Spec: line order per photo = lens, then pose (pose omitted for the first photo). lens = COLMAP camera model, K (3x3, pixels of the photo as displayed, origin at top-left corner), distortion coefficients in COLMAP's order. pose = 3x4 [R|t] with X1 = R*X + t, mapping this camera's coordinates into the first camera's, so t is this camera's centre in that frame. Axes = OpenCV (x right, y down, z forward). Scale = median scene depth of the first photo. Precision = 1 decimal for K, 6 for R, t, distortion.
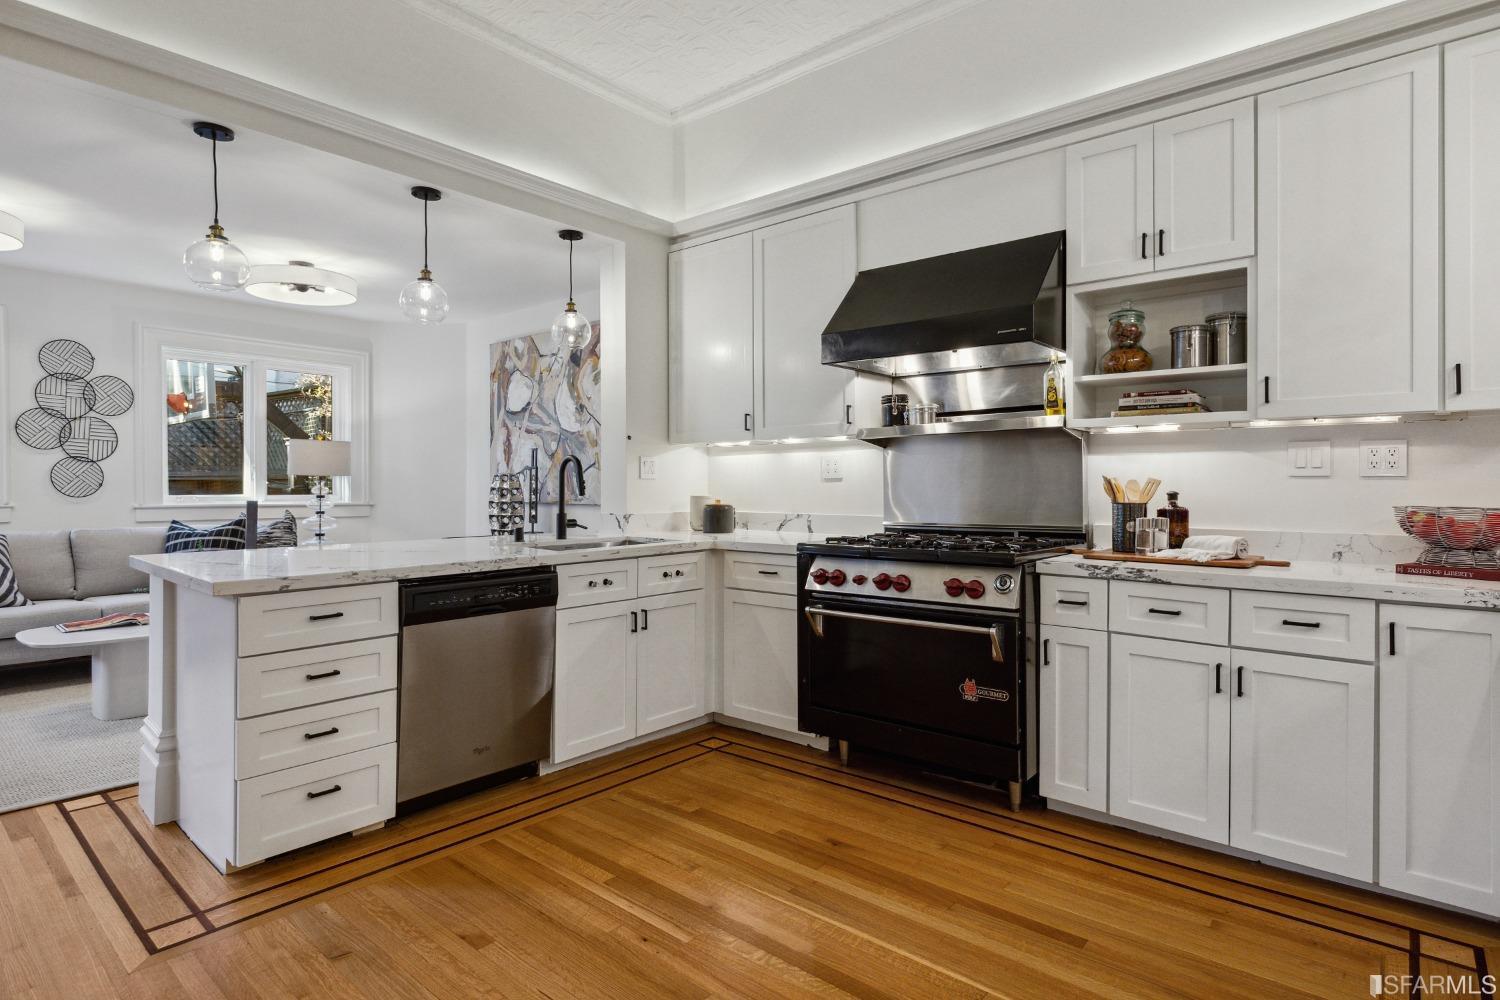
lens RADIAL K [[778.7, 0, 756.5], [0, 778.7, 495.7], [0, 0, 1]] dist [-0.000518, -0.000597]
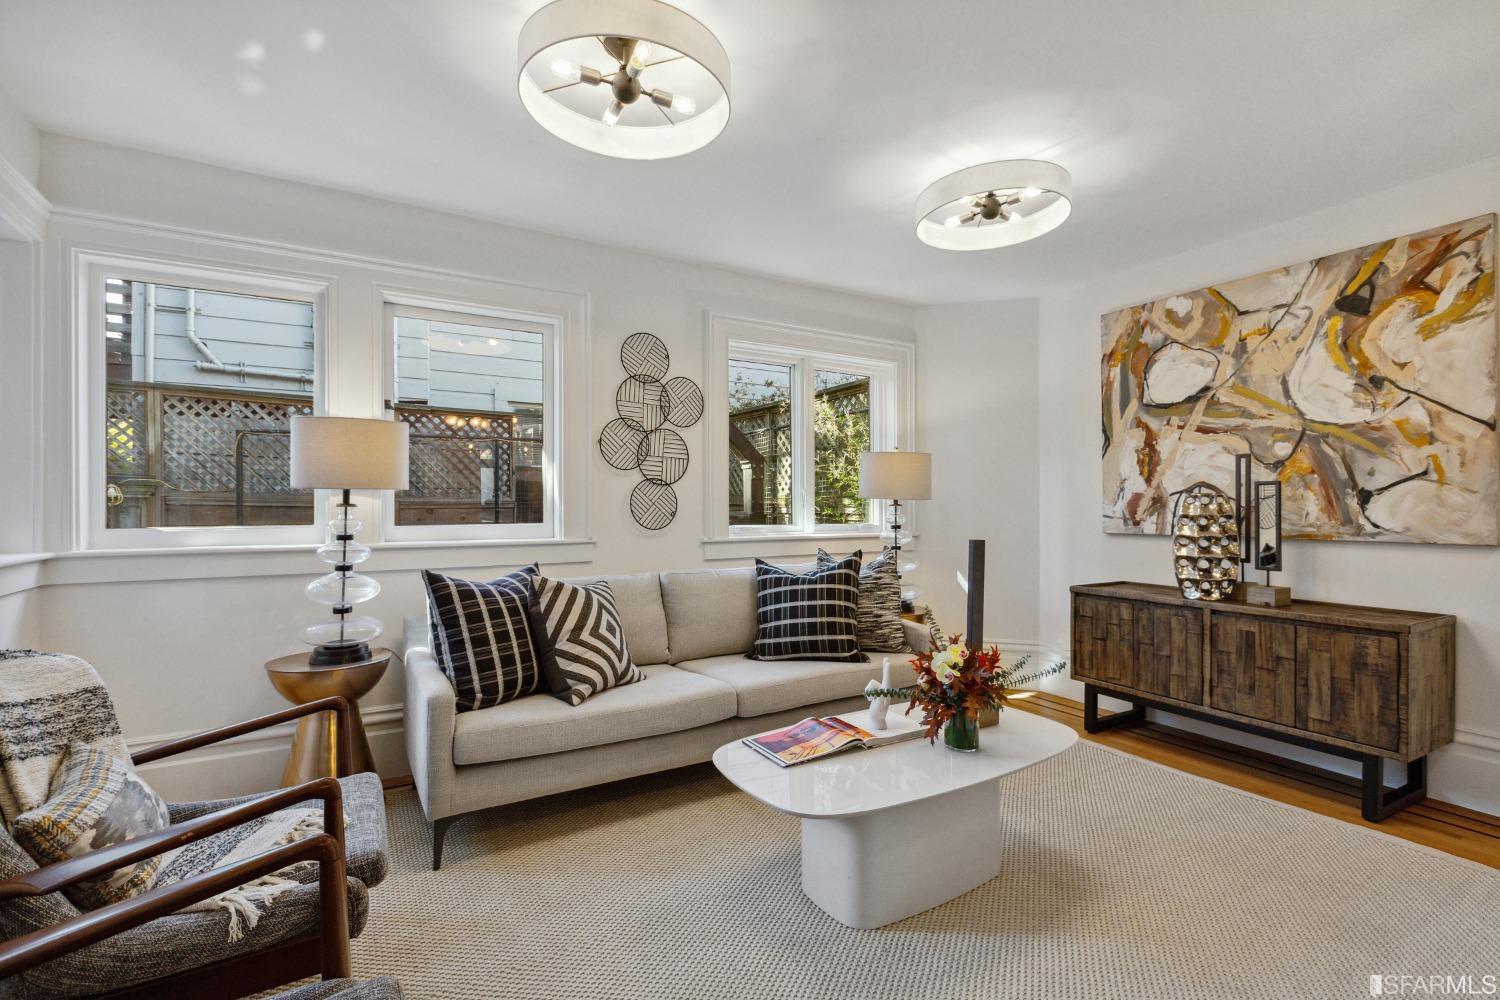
lens RADIAL K [[684.8, 0, 747.6], [0, 684.8, 500.6], [0, 0, 1]] dist [0.000360, -0.000239]
pose [[0.944387, -0.010607, -0.328665, -0.490317], [0.002946, 0.999712, -0.023801, -0.009644], [0.328823, 0.021509, 0.944147, 0.327557]]
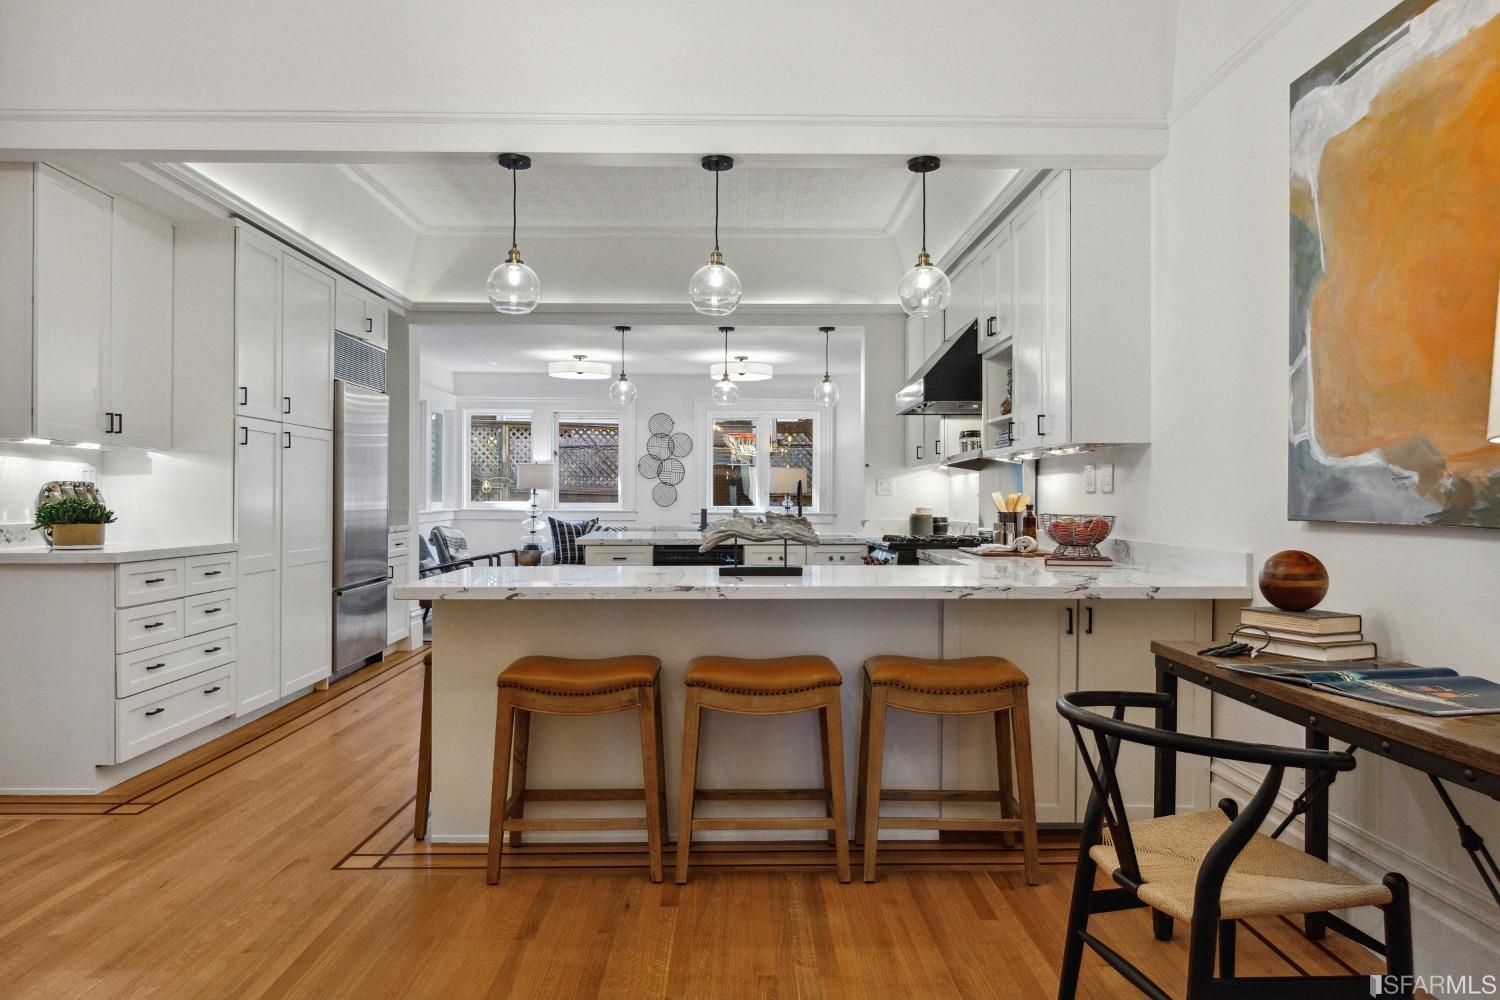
lens RADIAL K [[988.1, 0, 750.0], [0, 988.1, 505.5], [0, 0, 1]] dist [0.000692, -0.005175]
pose [[0.658237, 0.005422, -0.752791, 0.760761], [-0.012696, 0.999912, -0.003899, 0.004897], [0.752704, 0.012124, 0.658247, -0.238203]]
